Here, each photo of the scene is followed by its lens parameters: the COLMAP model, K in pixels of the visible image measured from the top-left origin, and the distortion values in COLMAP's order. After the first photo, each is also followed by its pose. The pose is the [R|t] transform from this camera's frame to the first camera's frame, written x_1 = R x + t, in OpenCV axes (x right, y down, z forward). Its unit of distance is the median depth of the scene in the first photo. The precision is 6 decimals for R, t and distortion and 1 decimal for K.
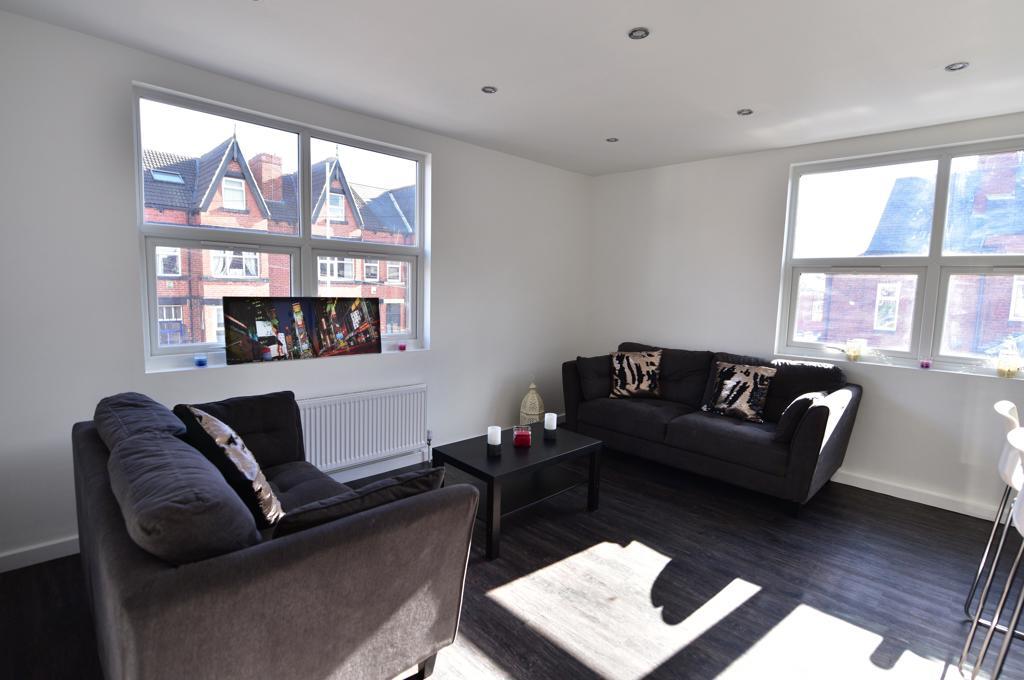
lens RADIAL K [[487.2, 0, 512.0], [0, 487.2, 340.0], [0, 0, 1]] dist [-0.002983, -0.000420]
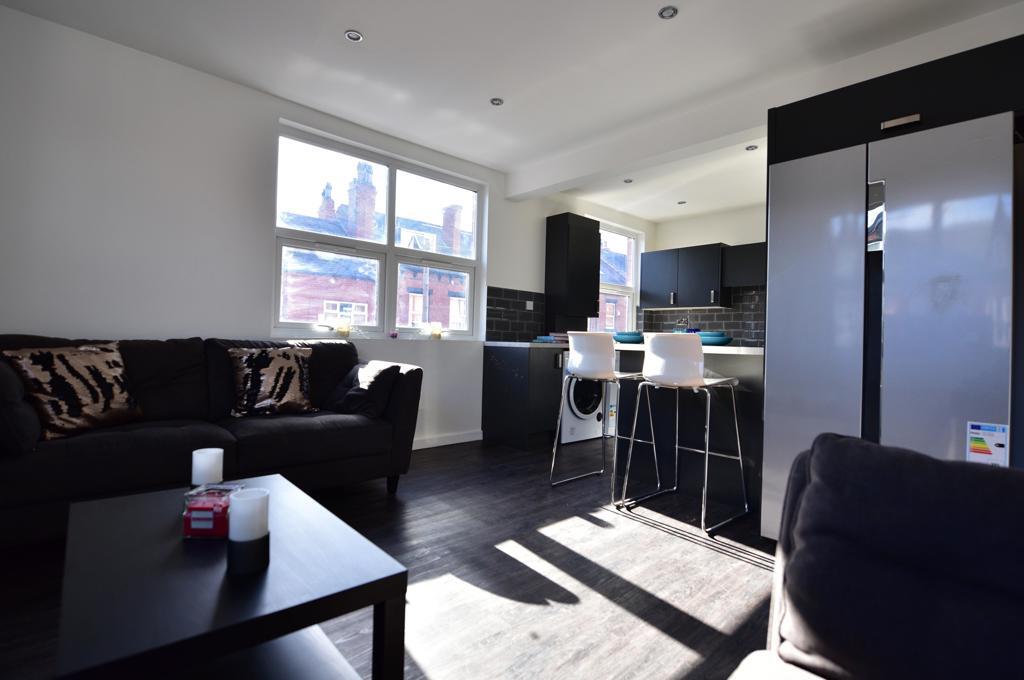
lens RADIAL K [[487.2, 0, 512.0], [0, 487.2, 340.0], [0, 0, 1]] dist [-0.002983, -0.000420]
pose [[0.035527, -0.027330, 0.998995, -0.308988], [0.078133, 0.996642, 0.024487, 0.050573], [-0.996310, 0.077185, 0.037543, 0.596571]]
